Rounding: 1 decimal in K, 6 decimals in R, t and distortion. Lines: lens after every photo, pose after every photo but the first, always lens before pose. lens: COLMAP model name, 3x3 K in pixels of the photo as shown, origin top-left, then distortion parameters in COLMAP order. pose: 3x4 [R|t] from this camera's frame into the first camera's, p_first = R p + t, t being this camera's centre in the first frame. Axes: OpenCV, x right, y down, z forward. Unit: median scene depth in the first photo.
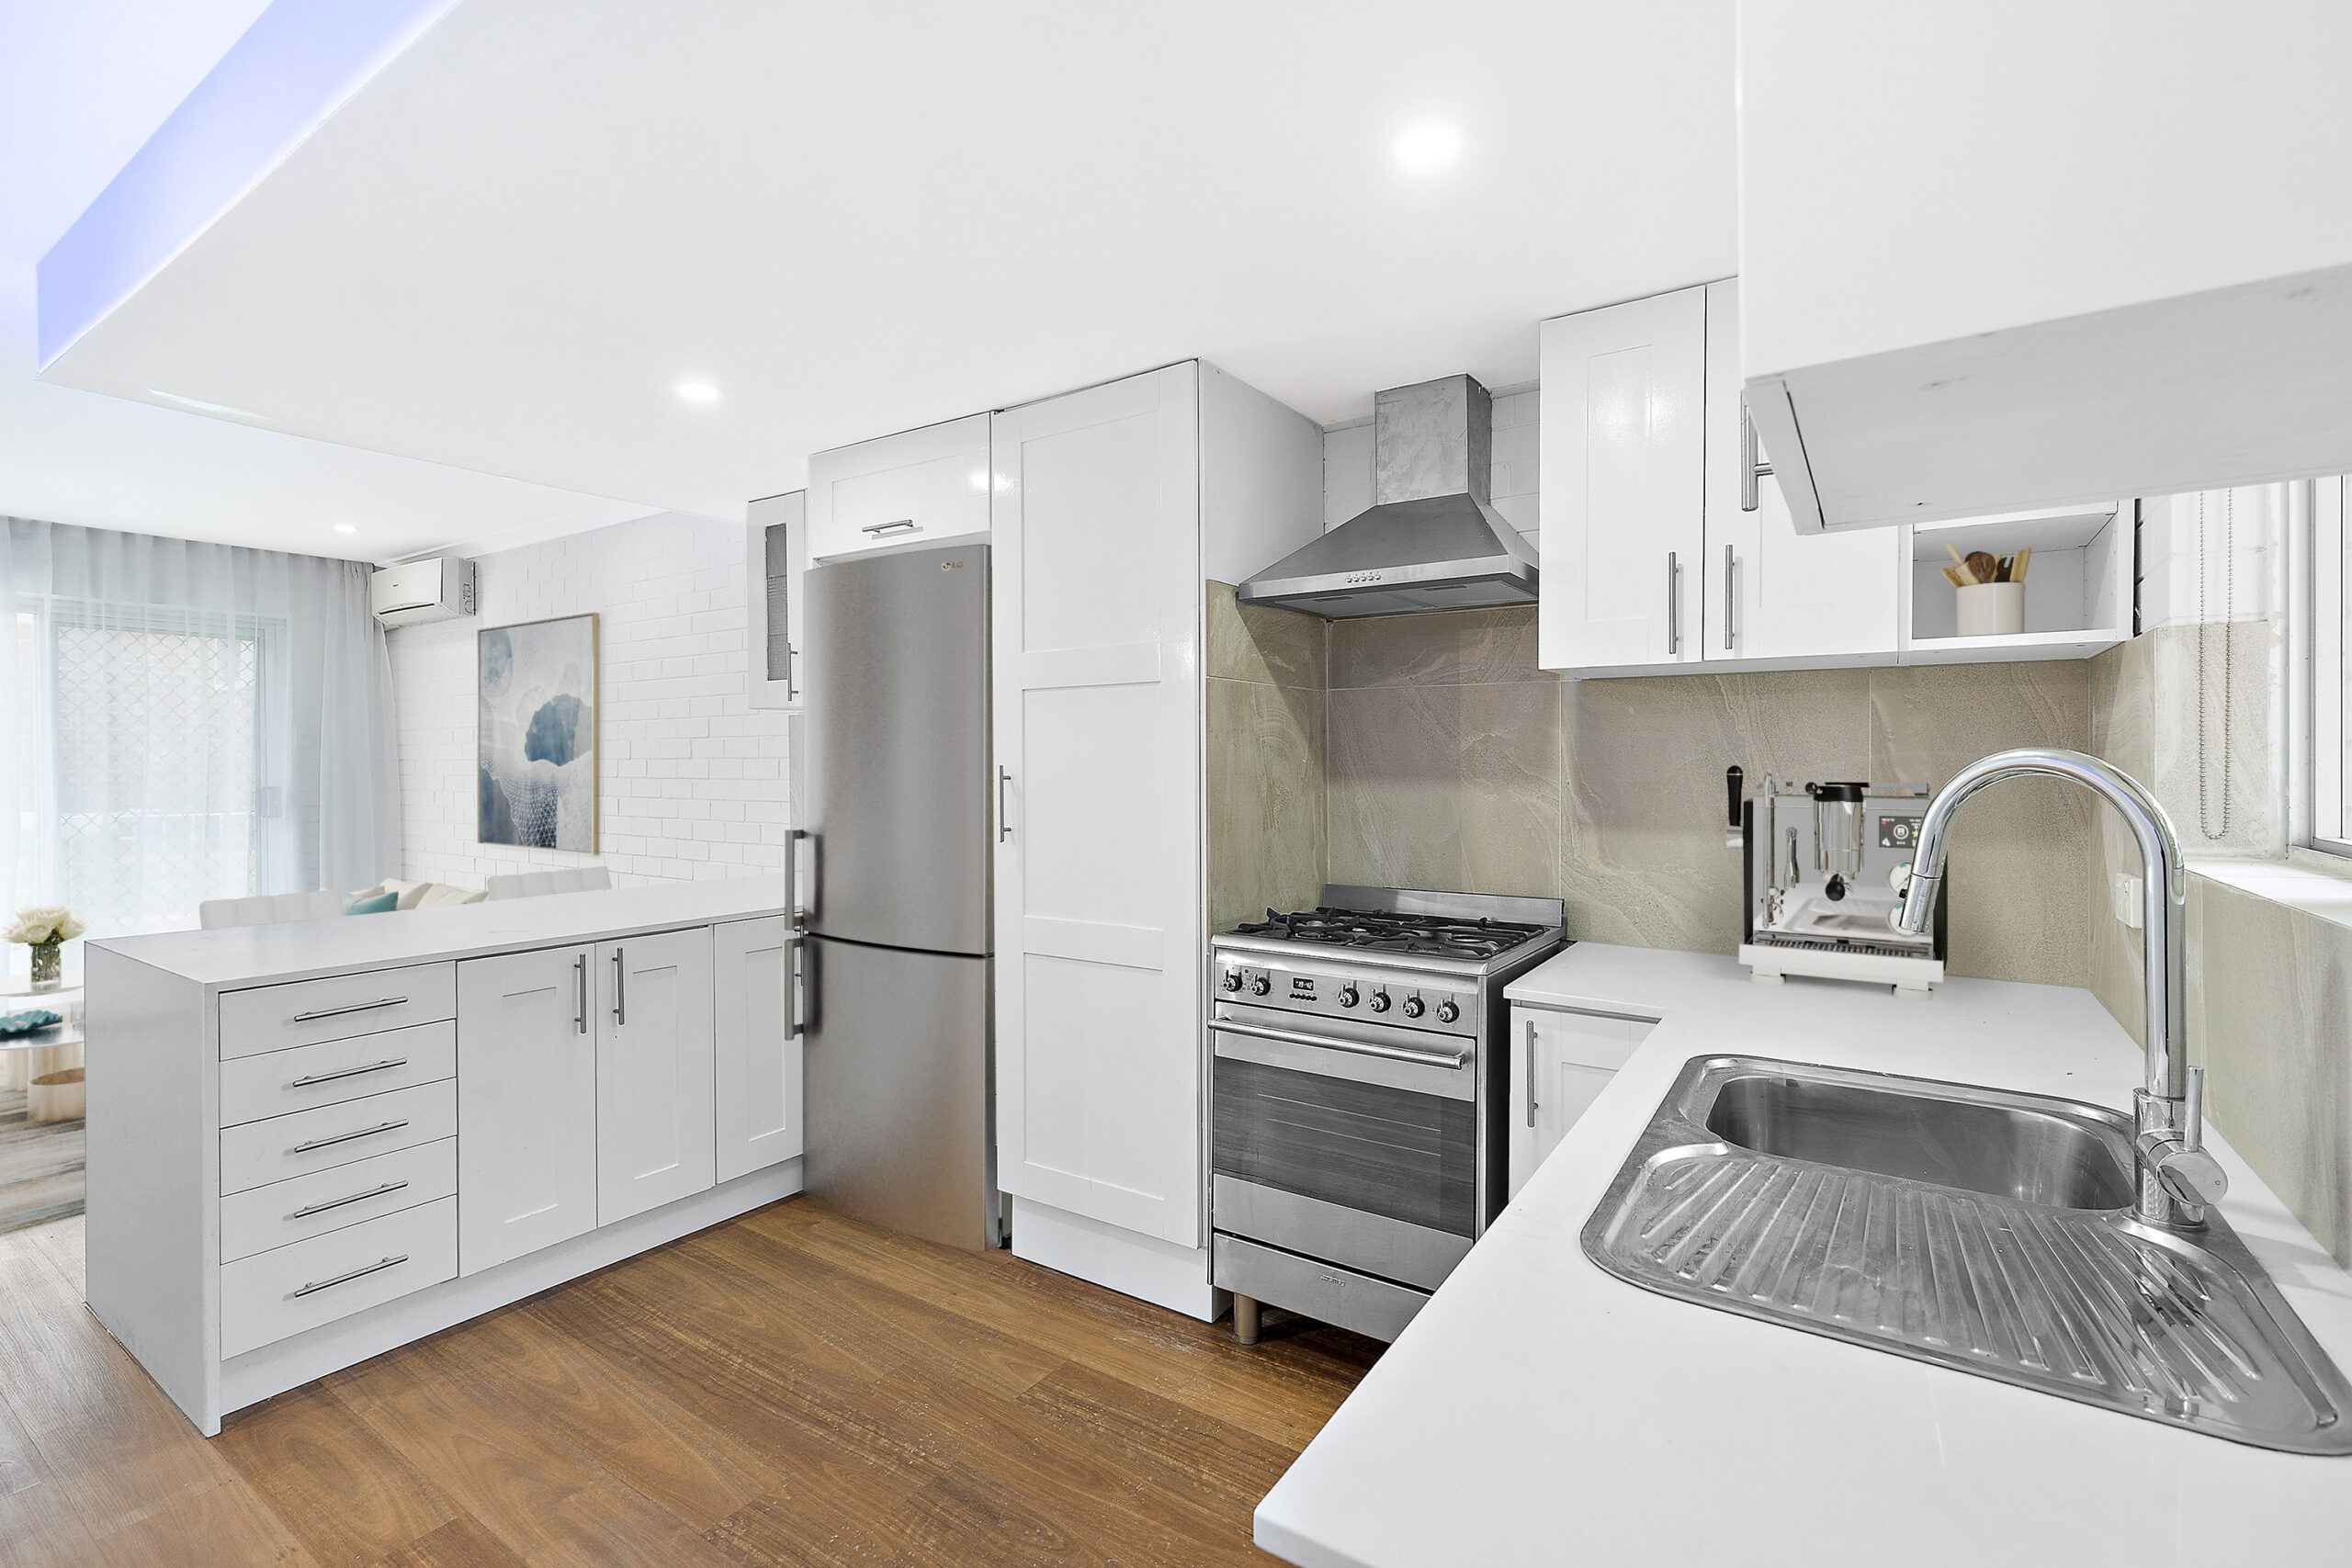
lens RADIAL K [[1088.4, 0, 1218.4], [0, 1088.4, 734.1], [0, 0, 1]] dist [-0.003454, 0.002081]
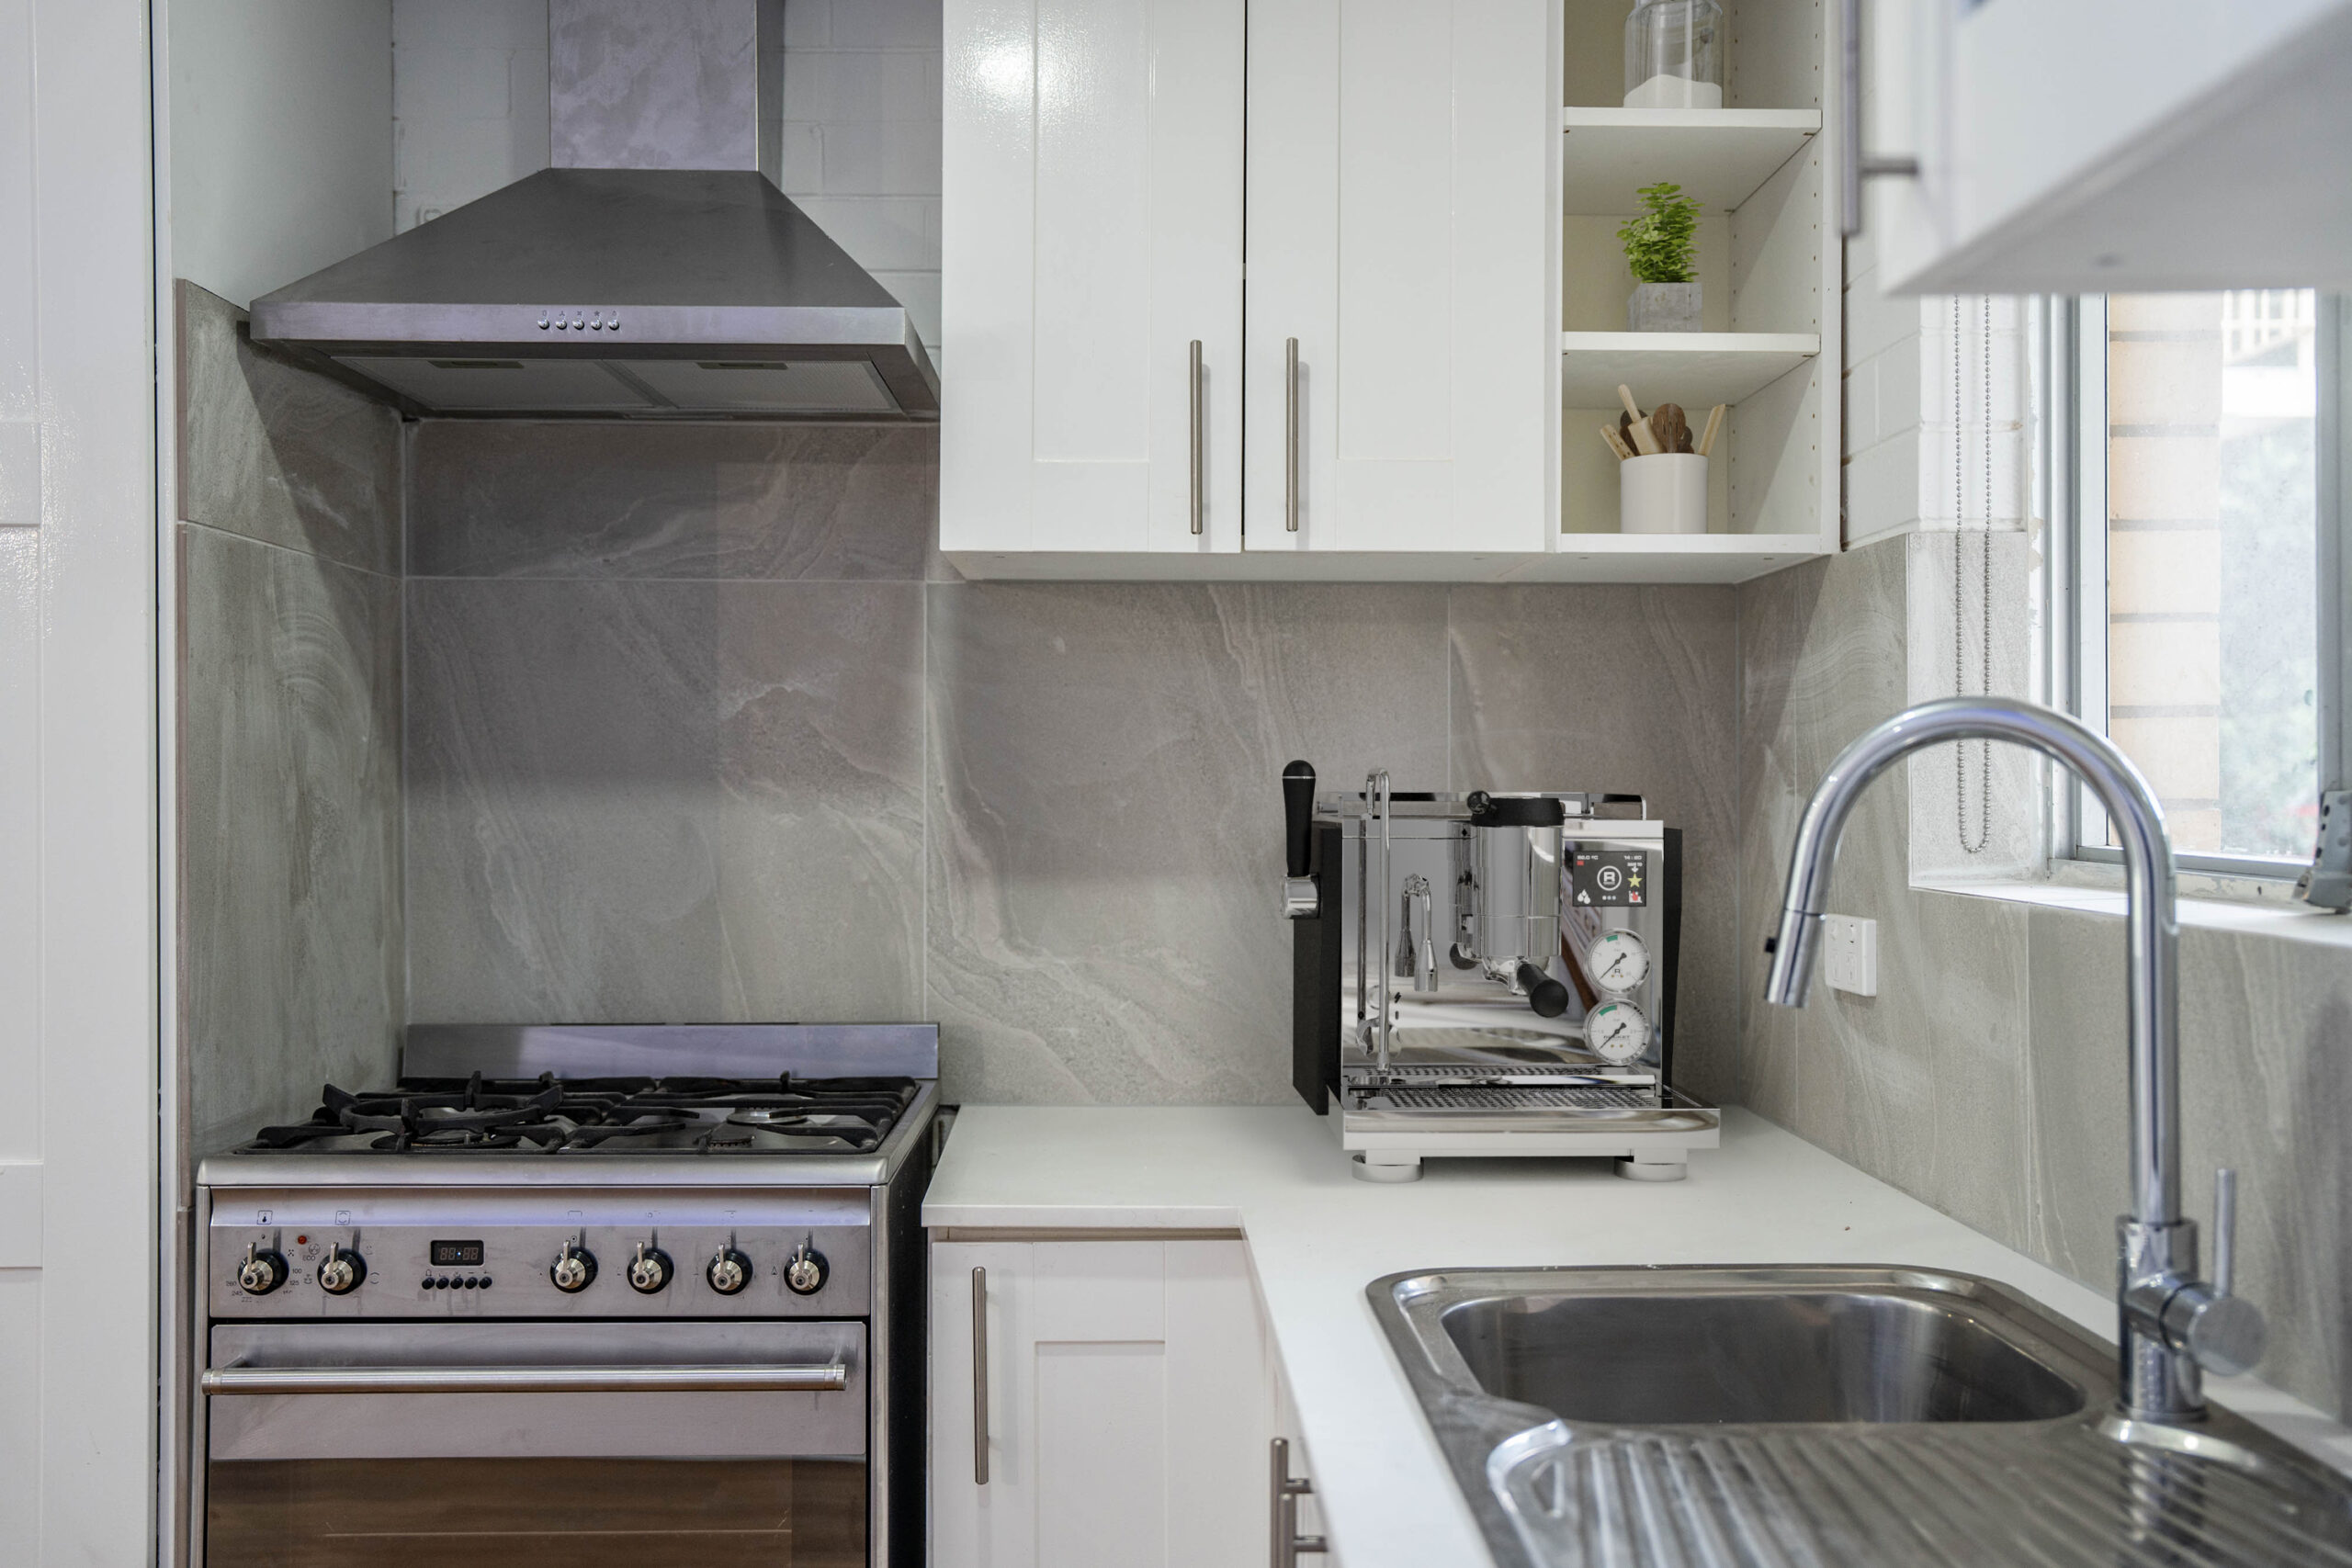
lens RADIAL K [[2216.4, 0, 1168.1], [0, 2216.4, 728.5], [0, 0, 1]] dist [-0.007567, 0.000000]
pose [[0.815221, 0.015821, 0.578933, -0.190767], [-0.013711, 0.999874, -0.008017, 0.026266], [-0.578987, -0.001402, 0.815335, 0.125590]]
